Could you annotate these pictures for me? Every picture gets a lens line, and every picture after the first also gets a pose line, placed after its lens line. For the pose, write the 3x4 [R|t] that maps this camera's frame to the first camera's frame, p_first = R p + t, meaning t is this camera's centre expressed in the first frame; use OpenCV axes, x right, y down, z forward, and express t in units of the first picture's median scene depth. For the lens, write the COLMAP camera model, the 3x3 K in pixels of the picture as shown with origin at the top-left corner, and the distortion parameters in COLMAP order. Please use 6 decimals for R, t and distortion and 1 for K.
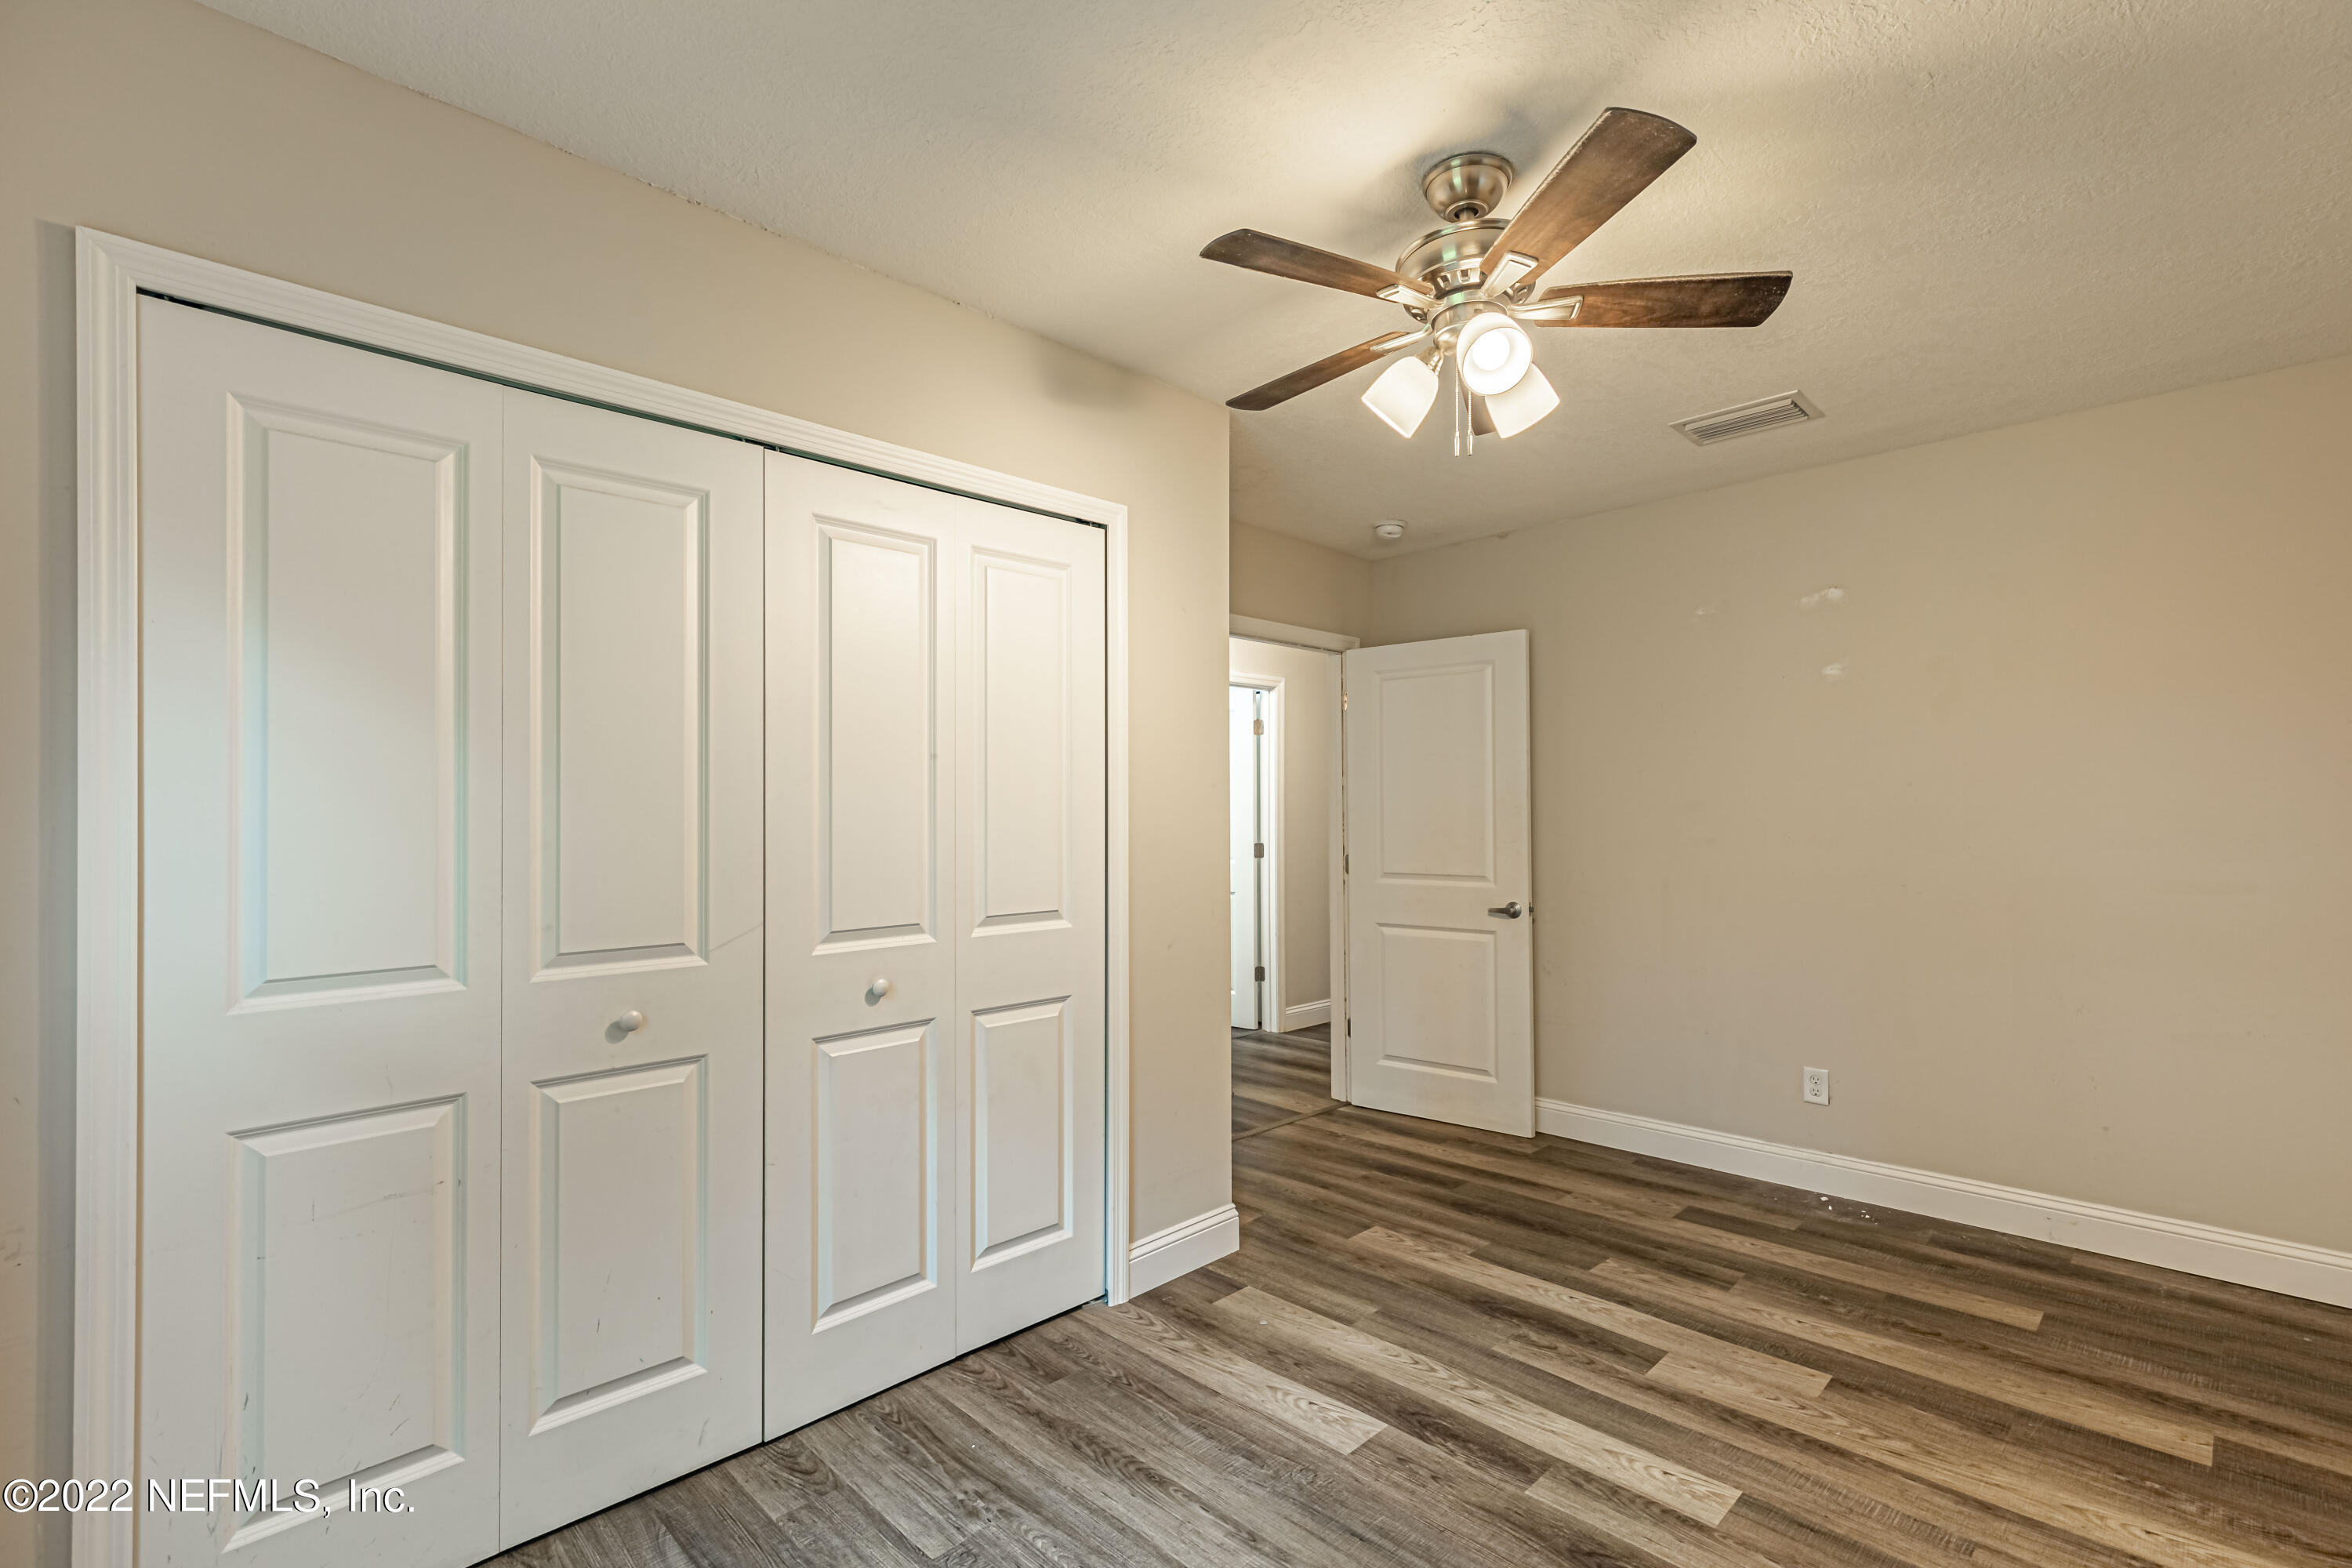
lens RADIAL K [[1066.9, 0, 1180.0], [0, 1066.9, 801.9], [0, 0, 1]] dist [0.006855, 0.000161]
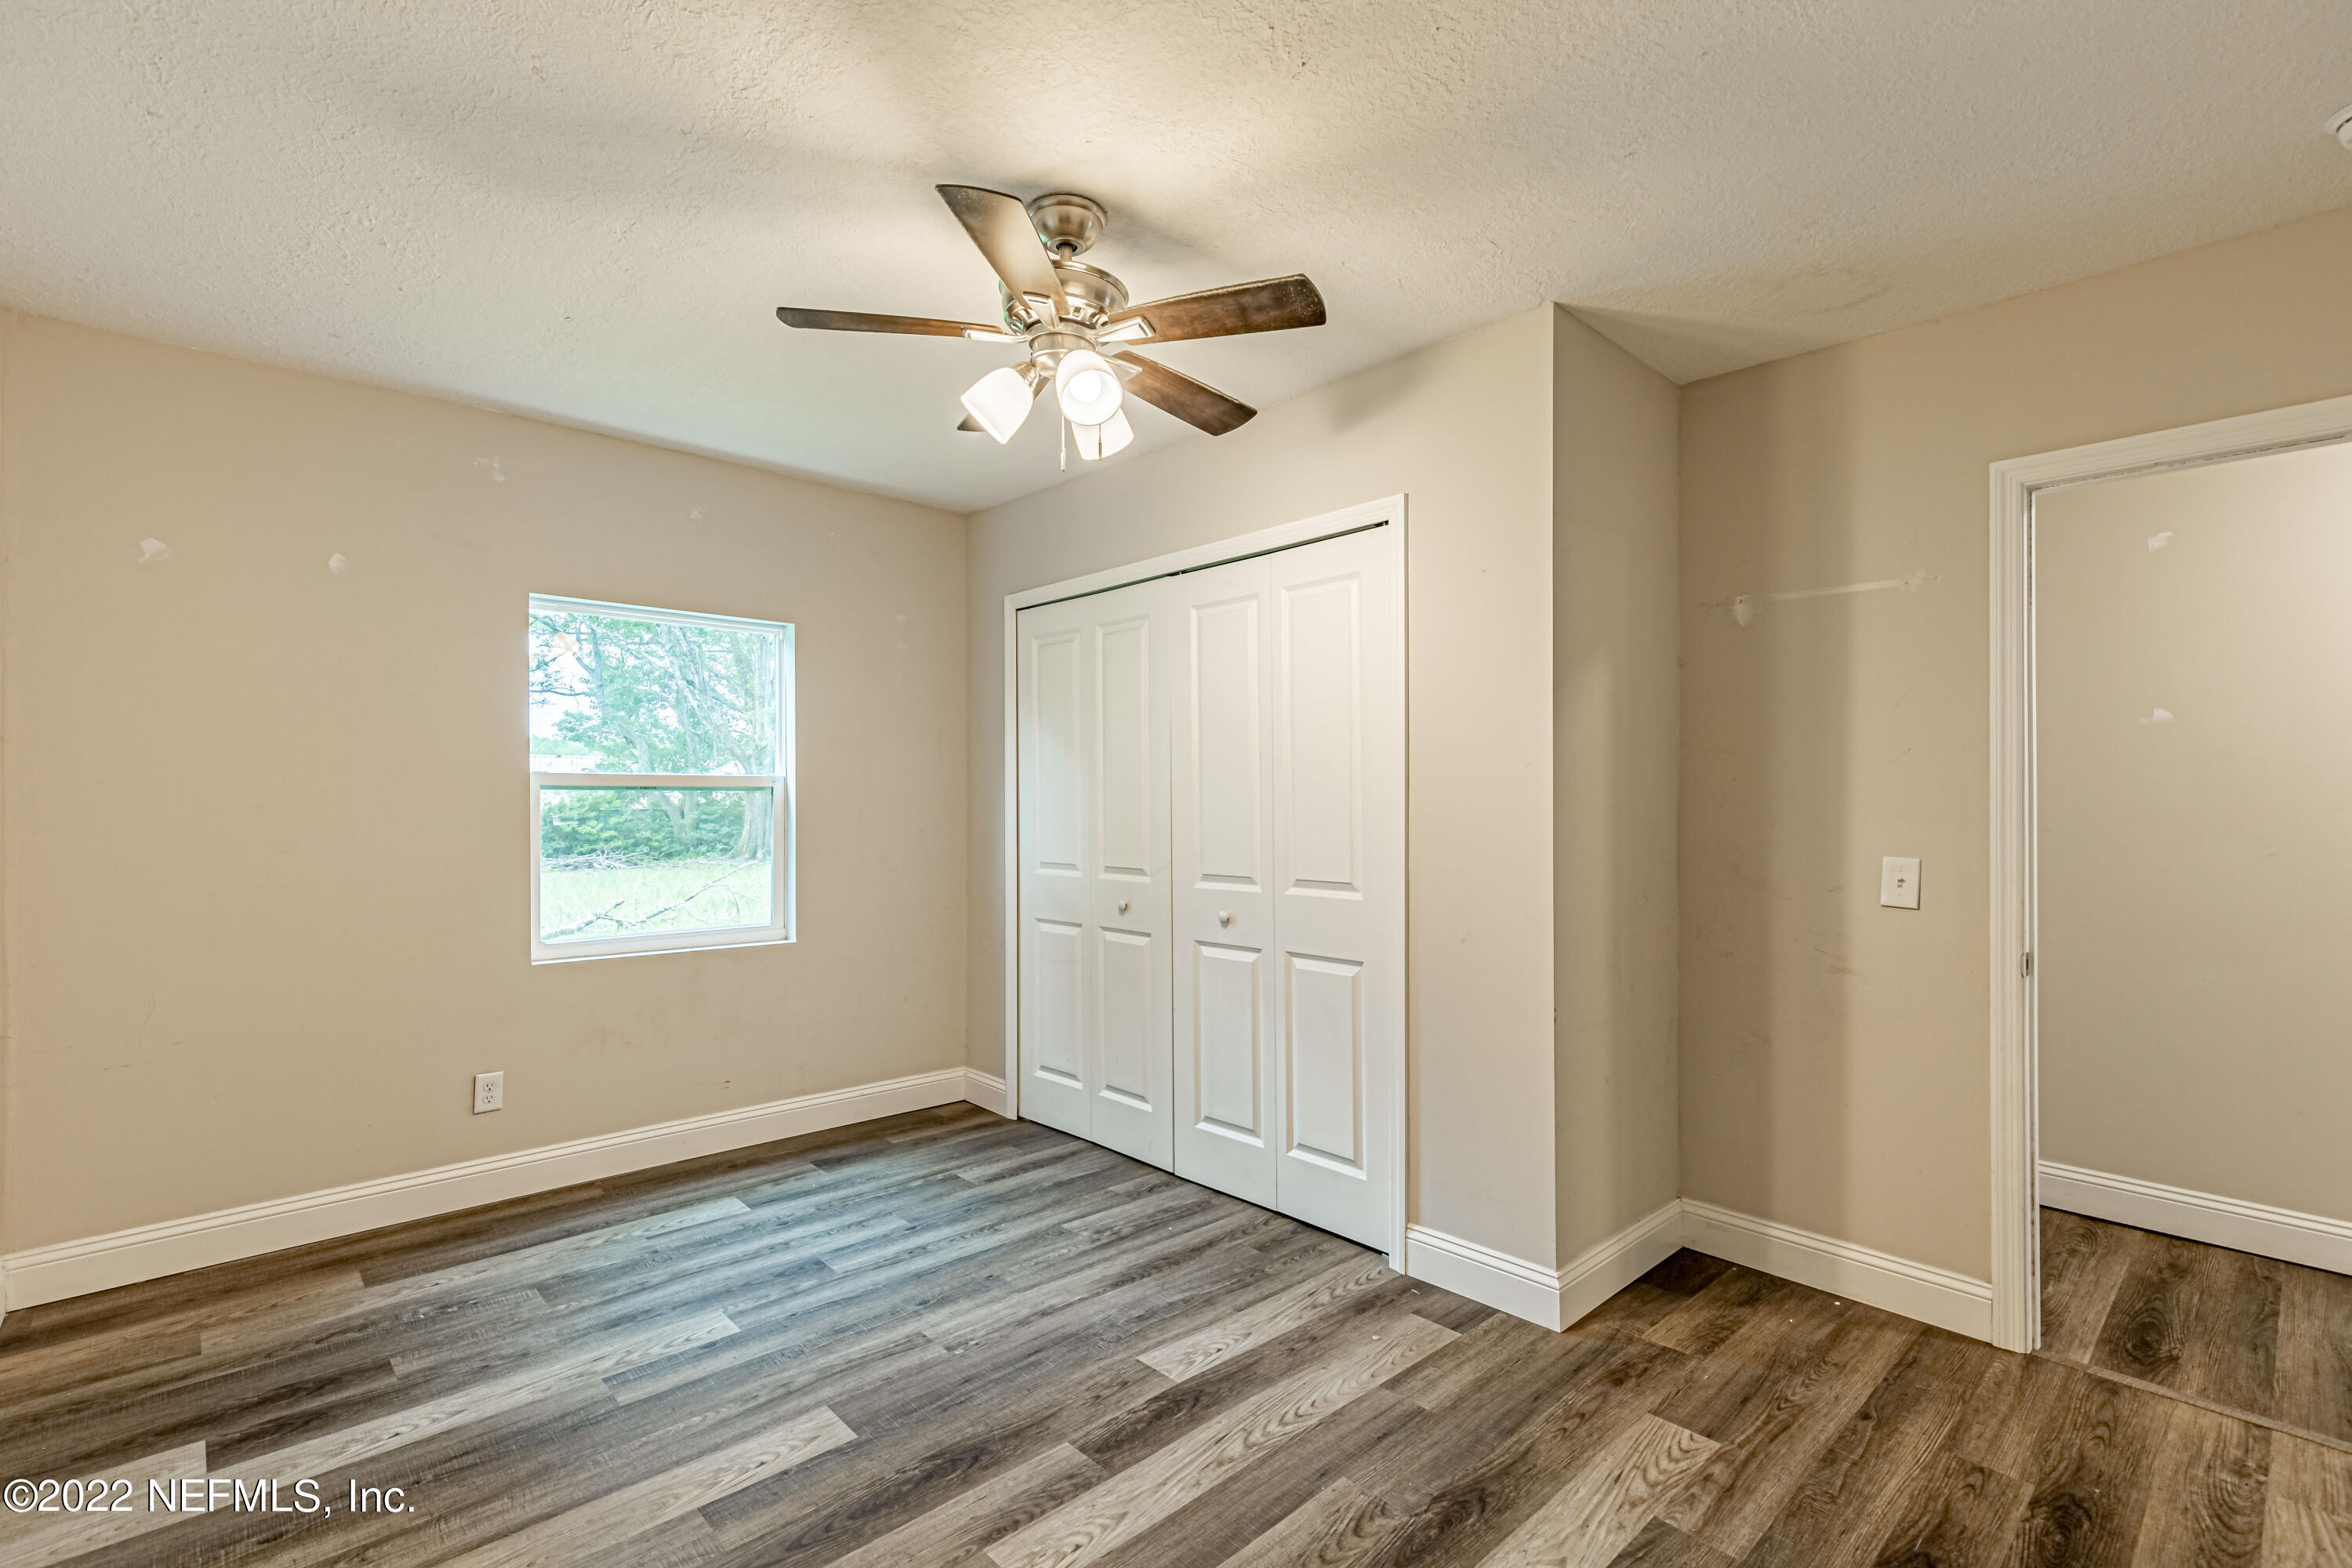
lens RADIAL K [[1066.9, 0, 1180.0], [0, 1066.9, 801.9], [0, 0, 1]] dist [0.006855, 0.000161]
pose [[-0.035470, 0.003448, -0.999365, 1.126725], [0.009640, 0.999949, 0.003108, 0.011832], [0.999324, -0.009524, -0.035502, 0.952749]]
